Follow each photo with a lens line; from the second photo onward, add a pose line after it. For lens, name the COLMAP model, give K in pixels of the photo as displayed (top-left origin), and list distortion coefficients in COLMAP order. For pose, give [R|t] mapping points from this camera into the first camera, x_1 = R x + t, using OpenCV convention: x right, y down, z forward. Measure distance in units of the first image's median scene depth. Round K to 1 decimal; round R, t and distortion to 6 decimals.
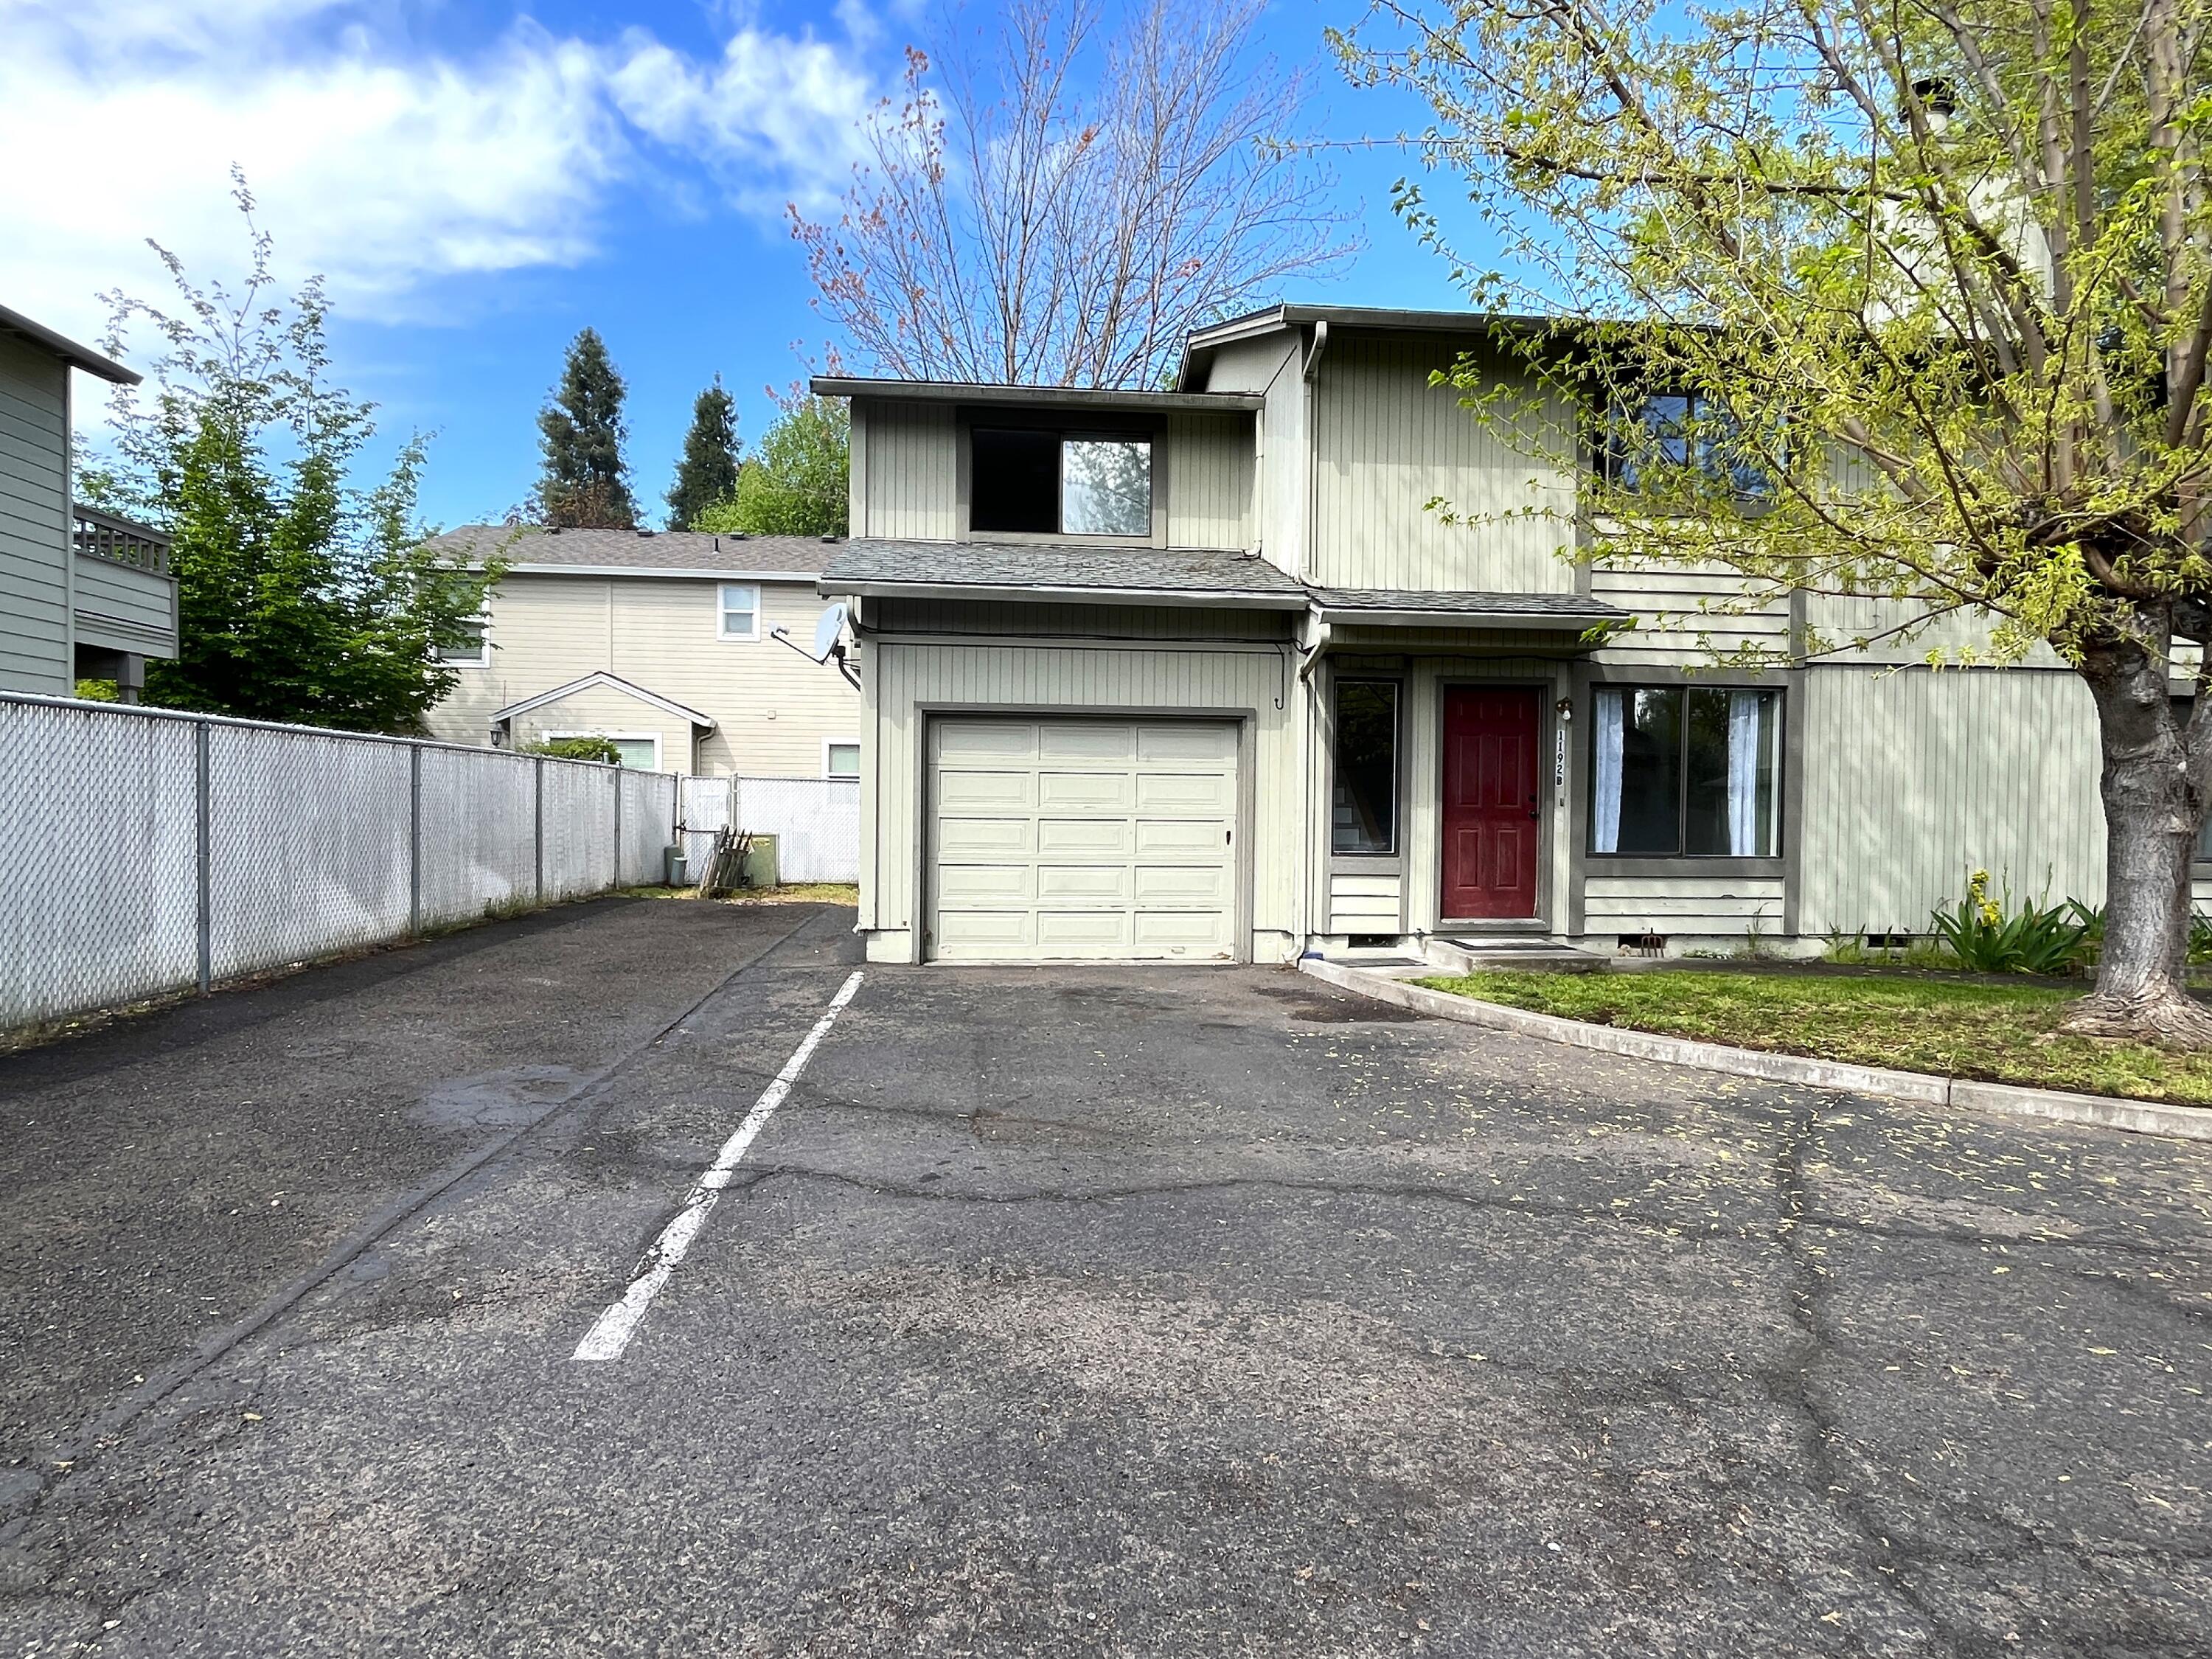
lens RADIAL K [[1214.8, 0, 1106.0], [0, 1214.8, 829.5], [0, 0, 1]] dist [-0.005259, 0.000935]
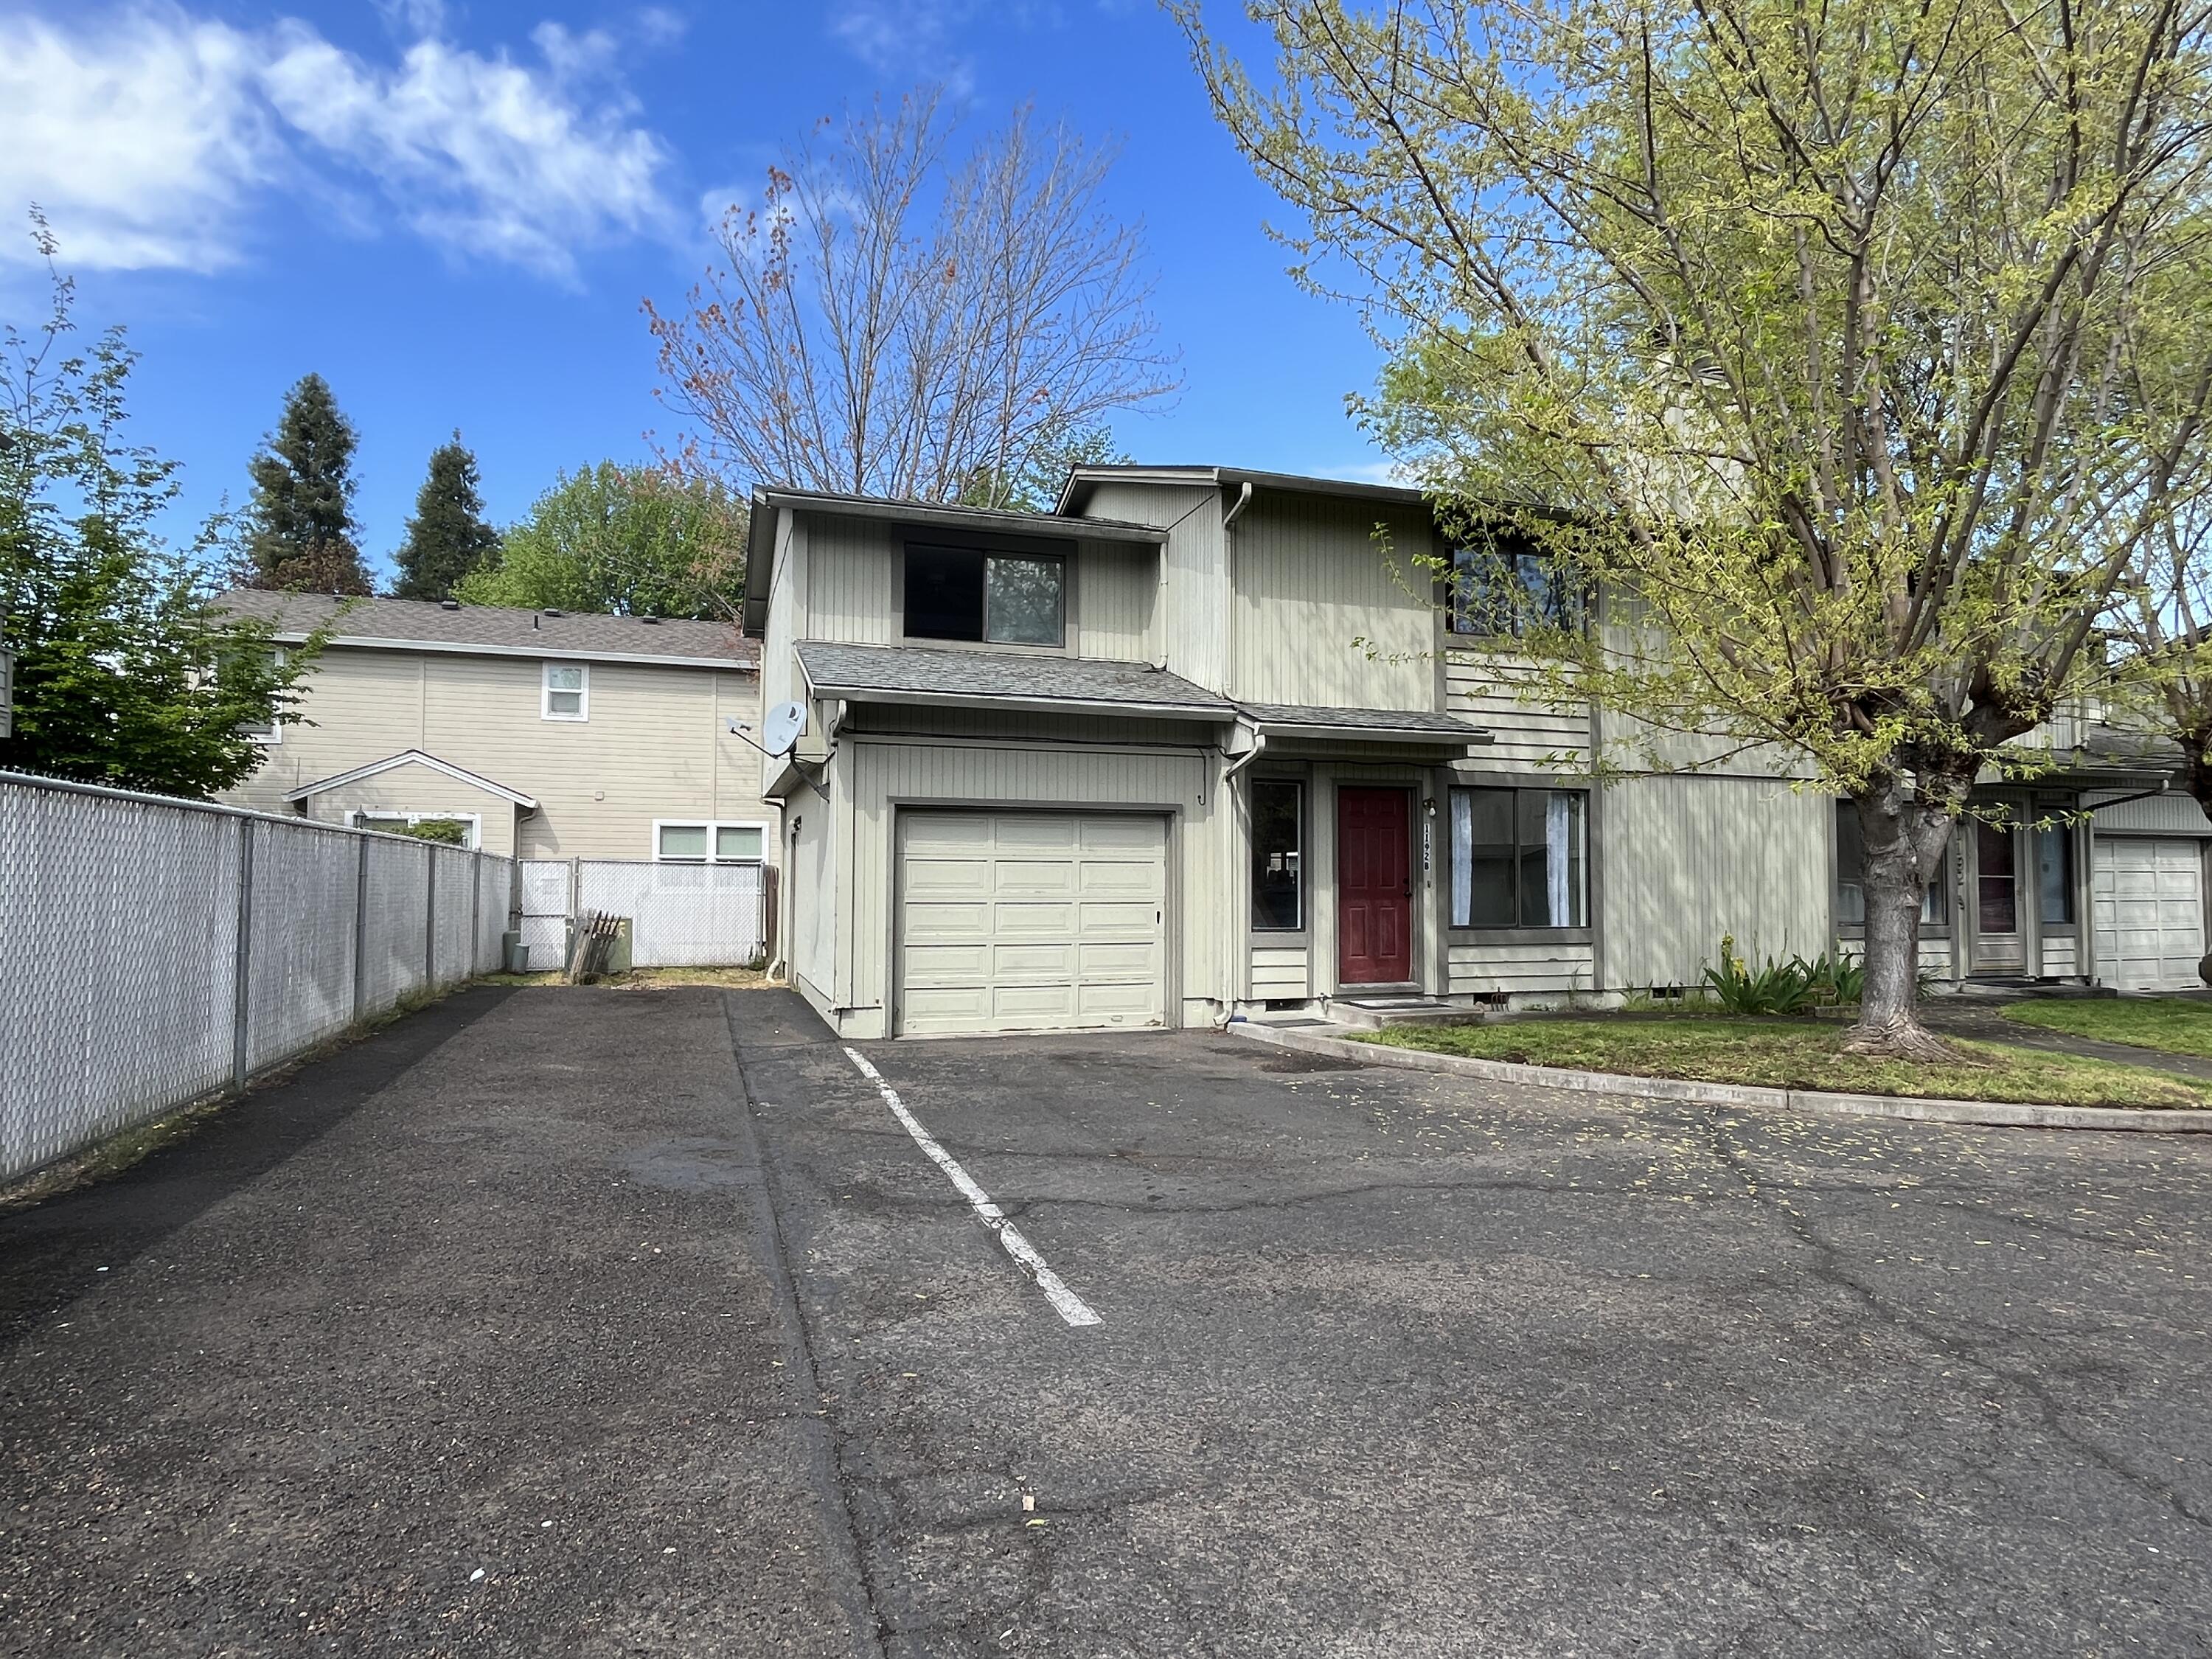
lens RADIAL K [[1216.3, 0, 1106.0], [0, 1216.3, 829.5], [0, 0, 1]] dist [-0.002421, -0.000598]
pose [[0.973708, 0.002380, 0.227787, -0.213014], [0.011644, 0.998118, -0.060201, -0.007599], [-0.227502, 0.061270, 0.971848, -0.101182]]
